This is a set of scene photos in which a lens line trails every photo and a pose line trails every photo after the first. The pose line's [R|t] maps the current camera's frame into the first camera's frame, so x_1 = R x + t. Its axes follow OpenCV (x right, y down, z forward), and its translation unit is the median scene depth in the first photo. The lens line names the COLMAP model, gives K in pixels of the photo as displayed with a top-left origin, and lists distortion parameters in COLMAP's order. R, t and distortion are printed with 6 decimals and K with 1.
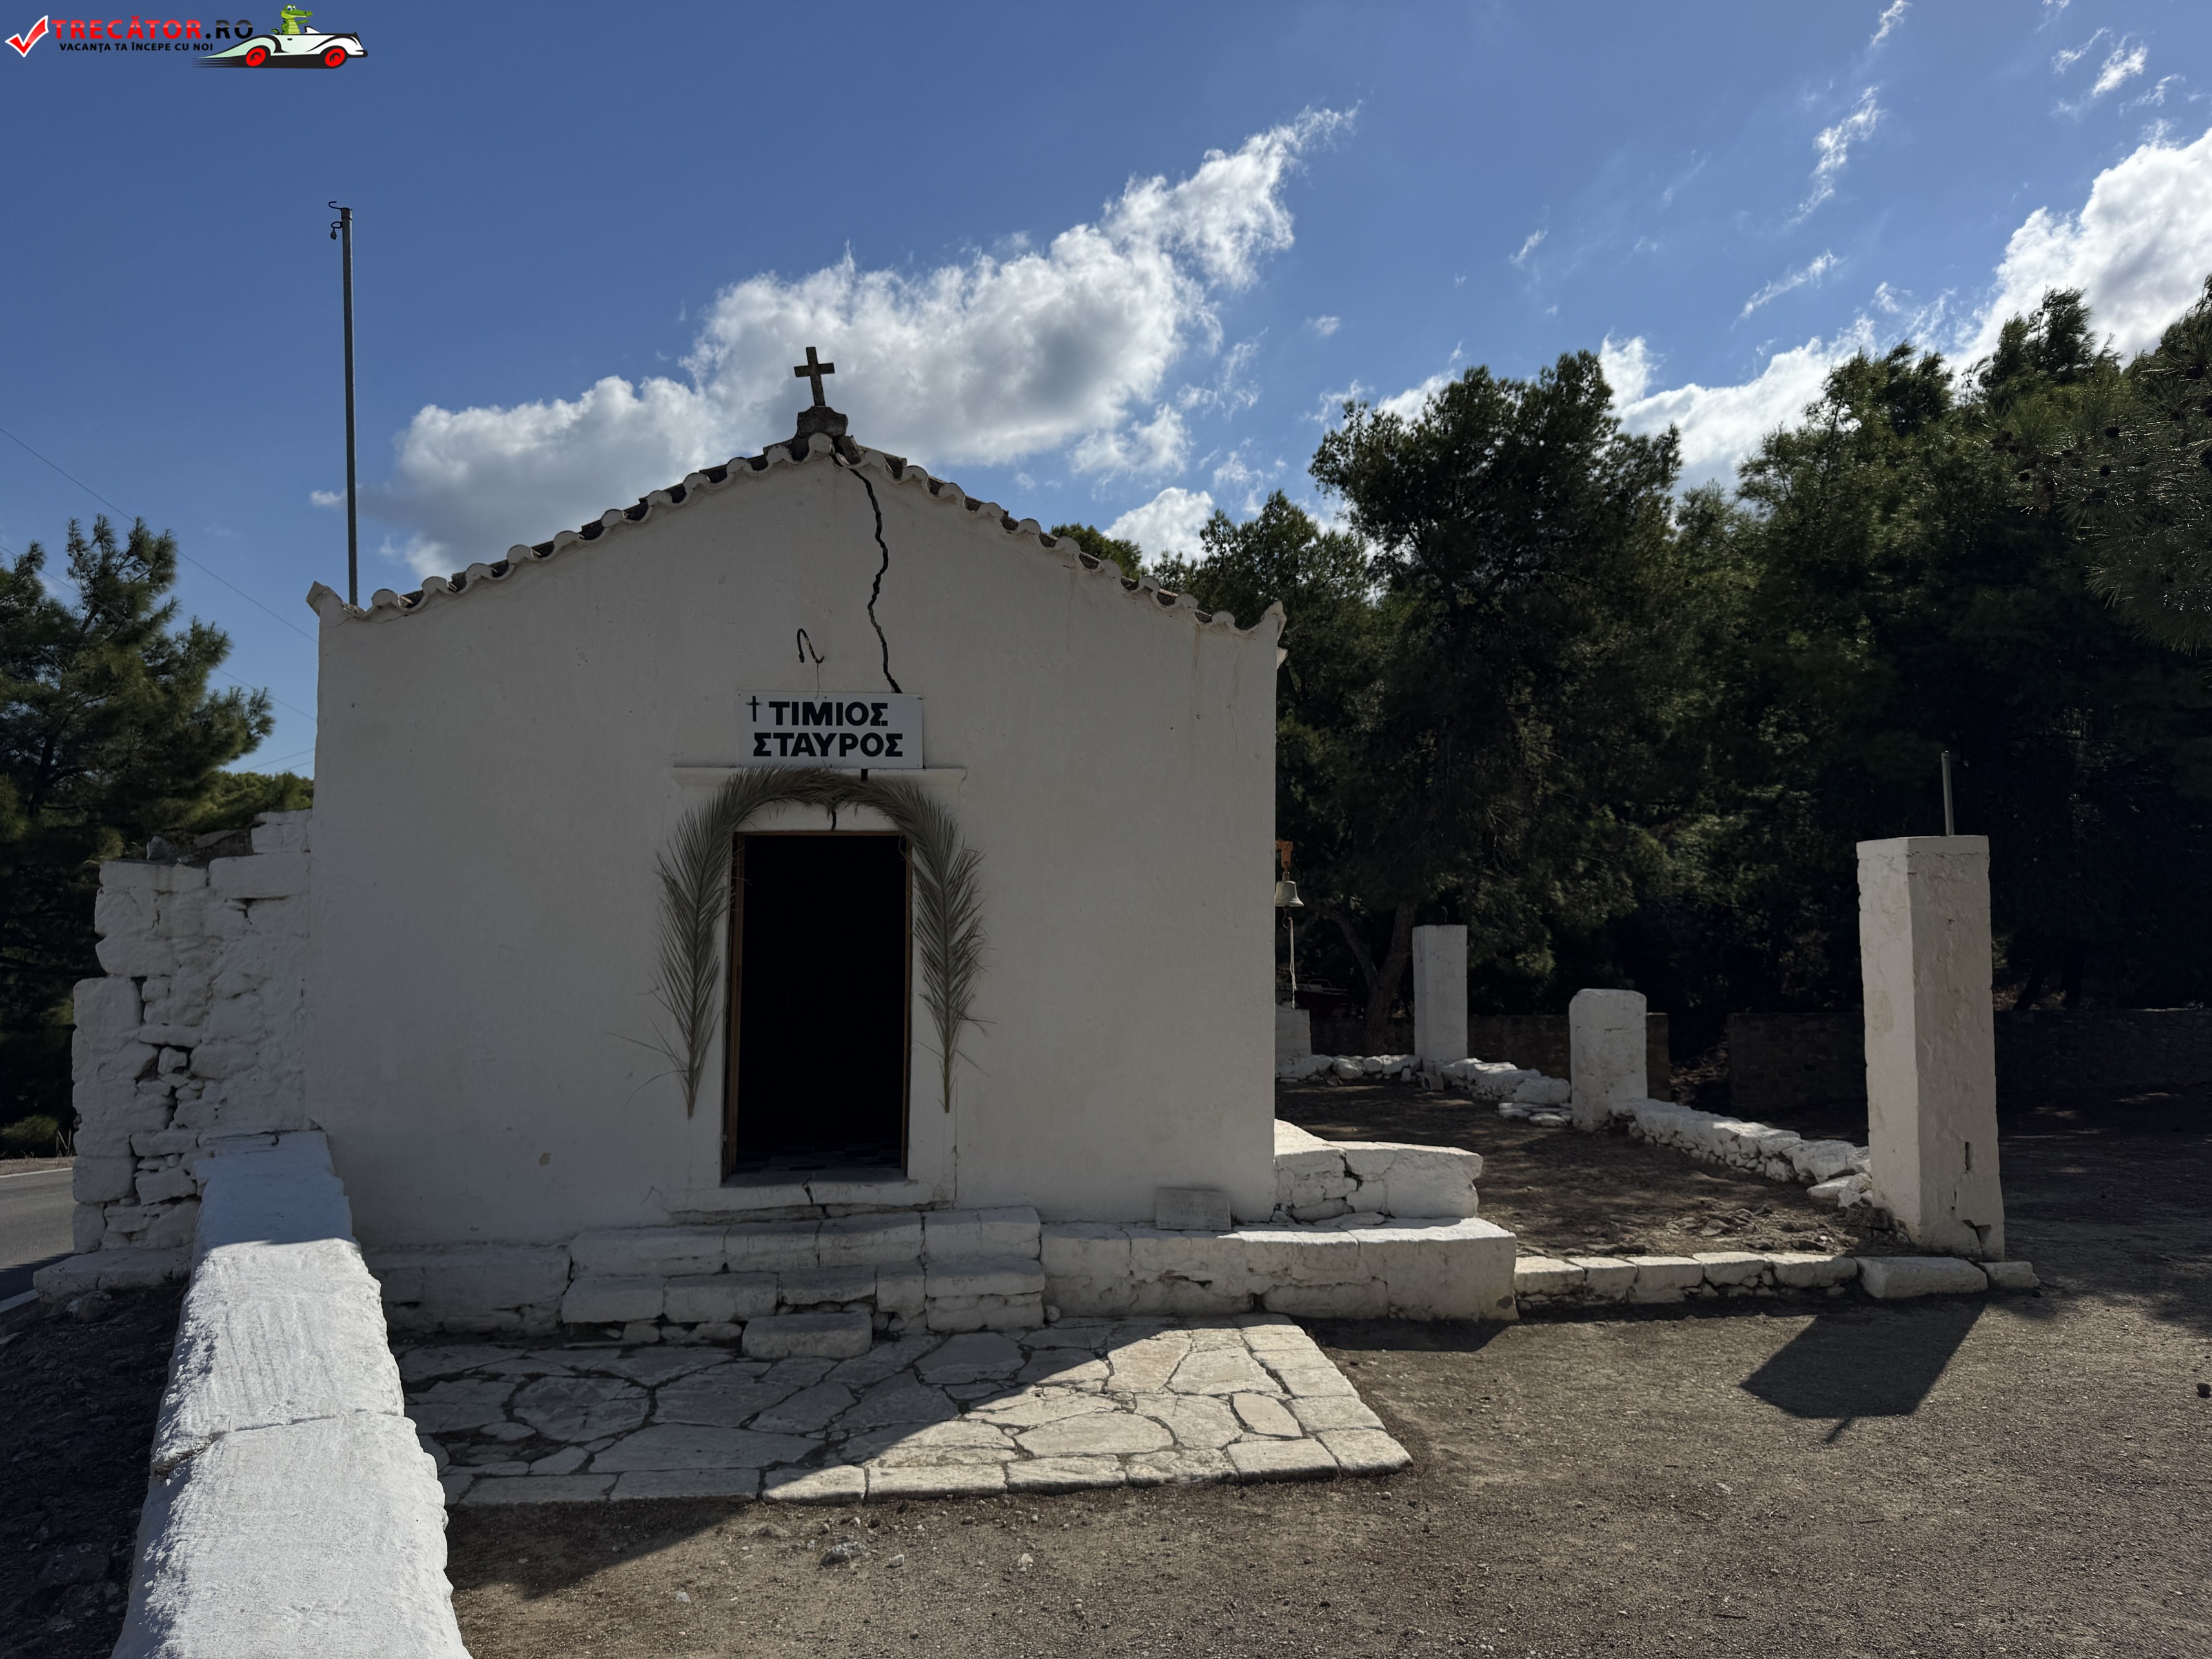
lens RADIAL K [[1568.8, 0, 1104.3], [0, 1568.8, 832.0], [0, 0, 1]] dist [0.046033, -0.060616]
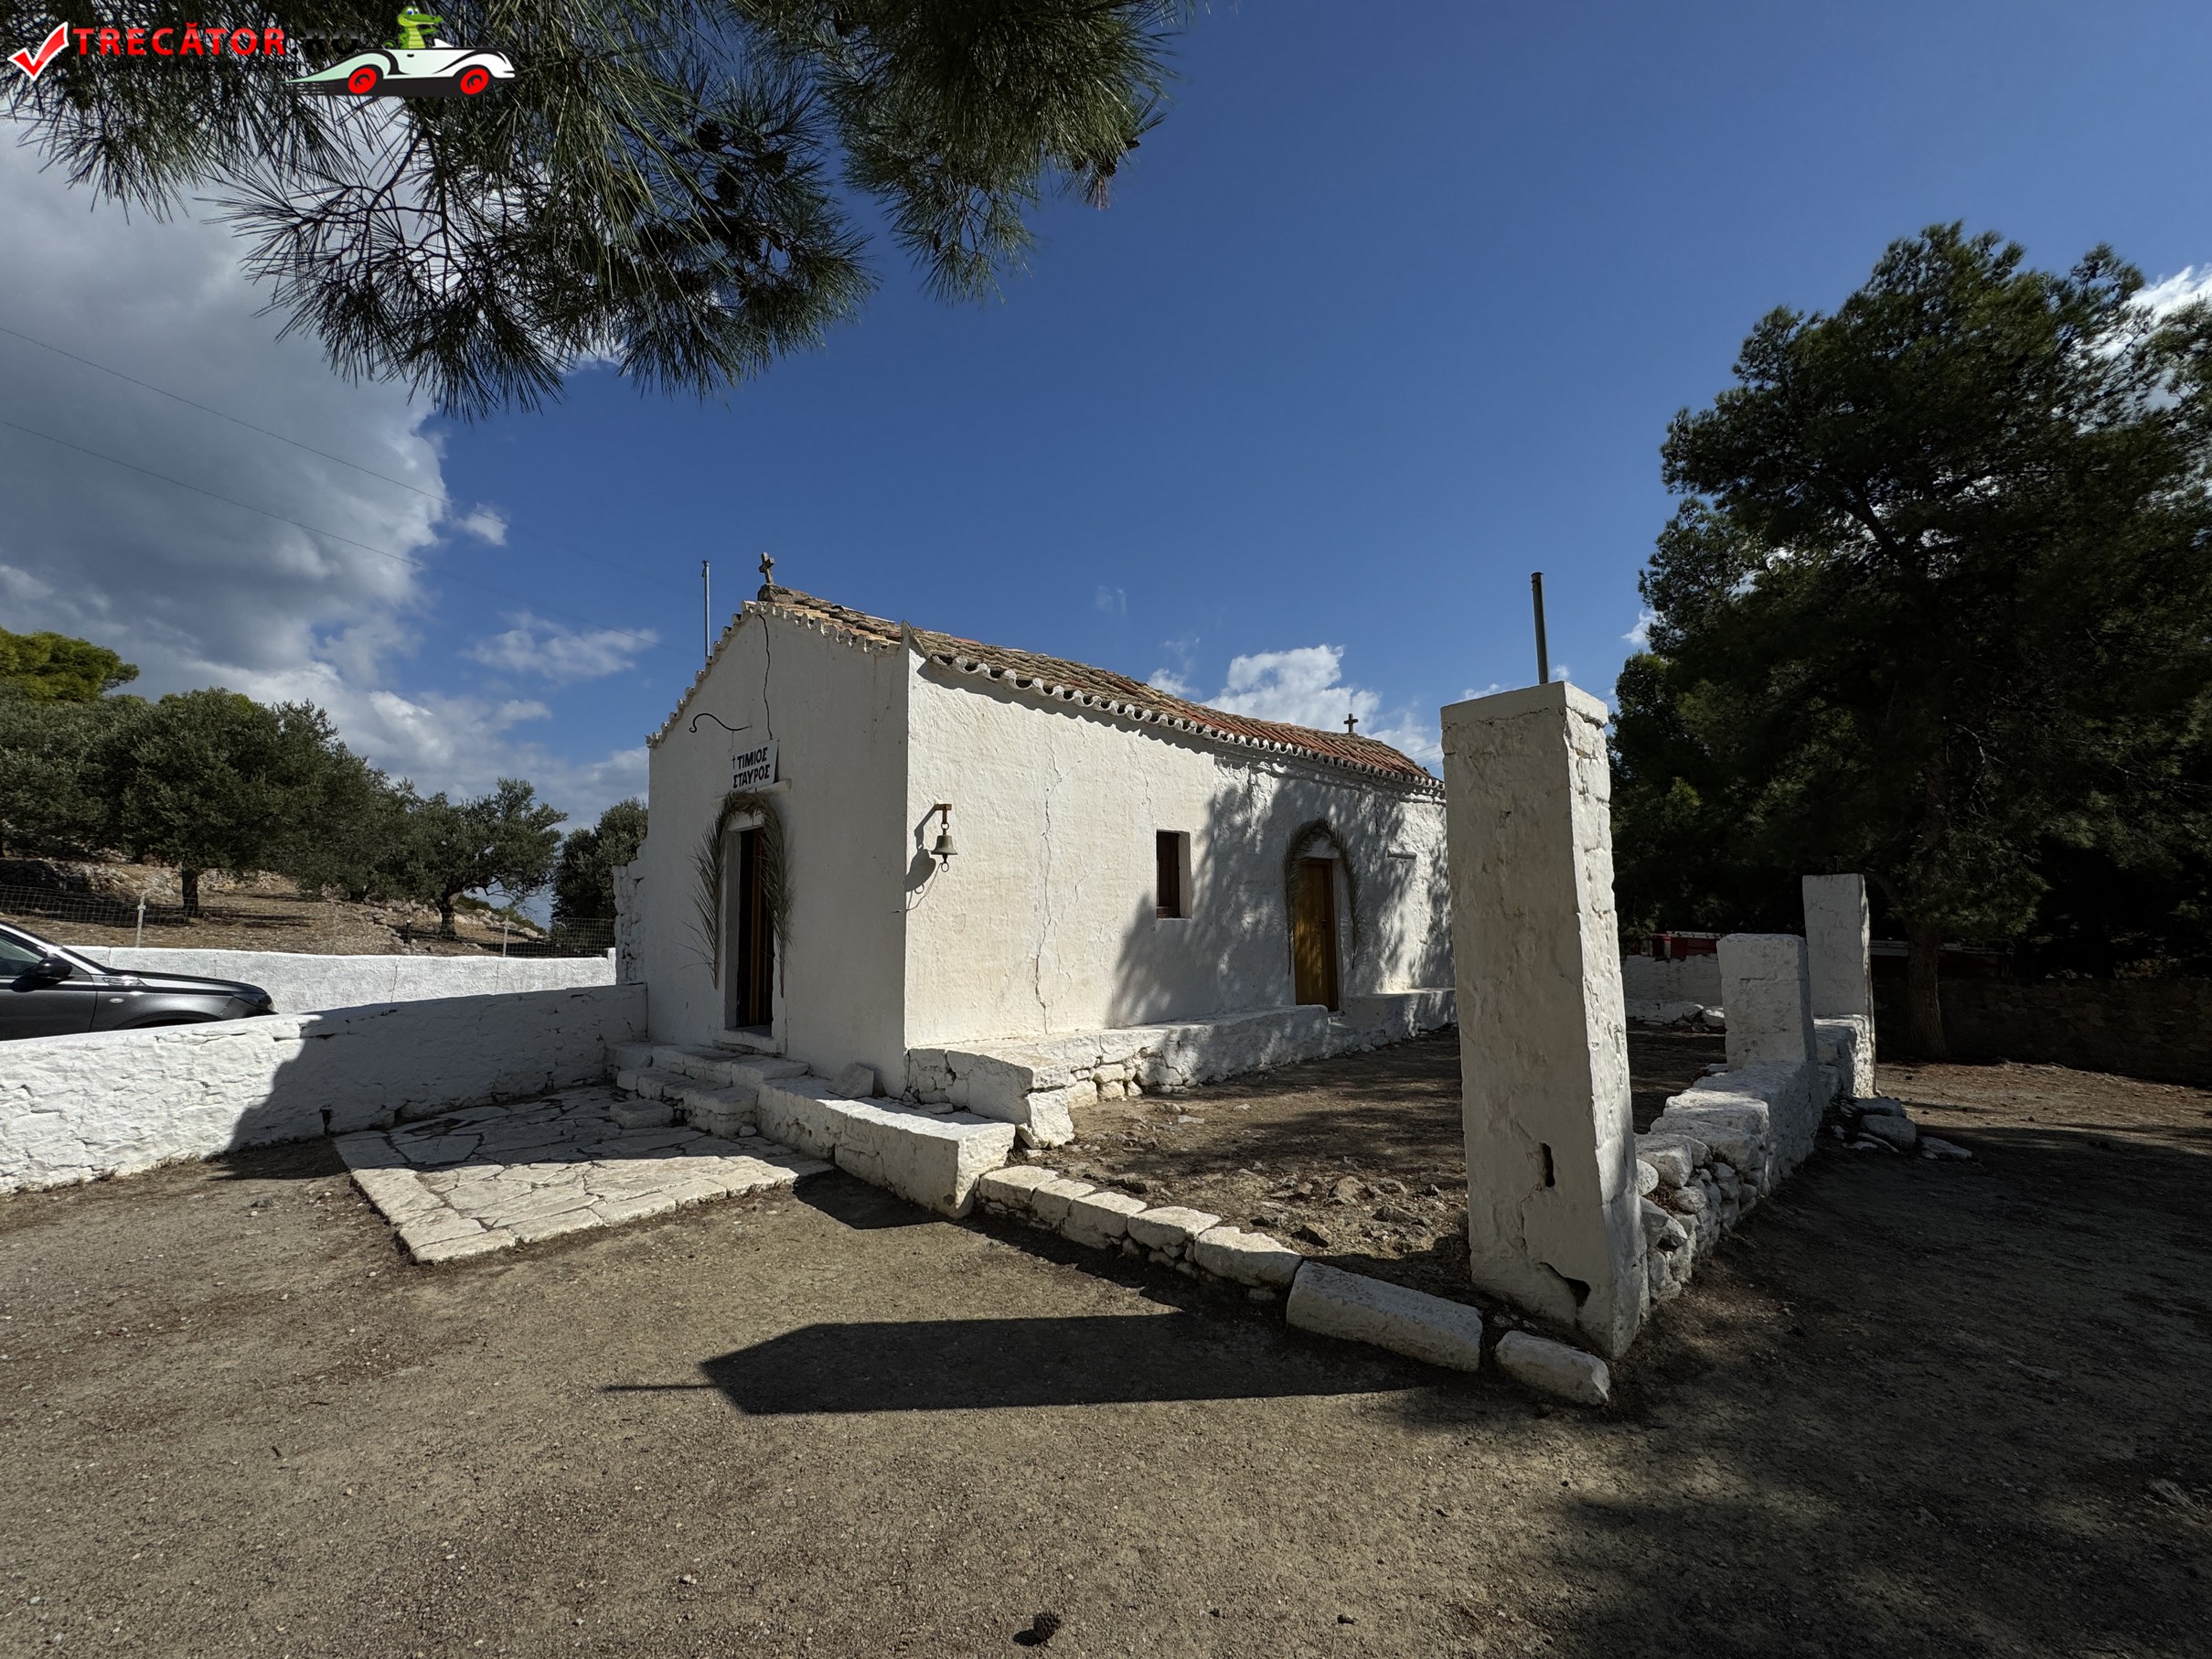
lens RADIAL K [[896.2, 0, 1104.0], [0, 896.2, 827.2], [0, 0, 1]] dist [-0.003655, -0.000133]
pose [[0.623903, -0.087397, -0.776599, 0.787160], [0.060723, 0.996144, -0.063321, 0.081722], [0.779139, -0.007652, 0.626805, 0.664284]]
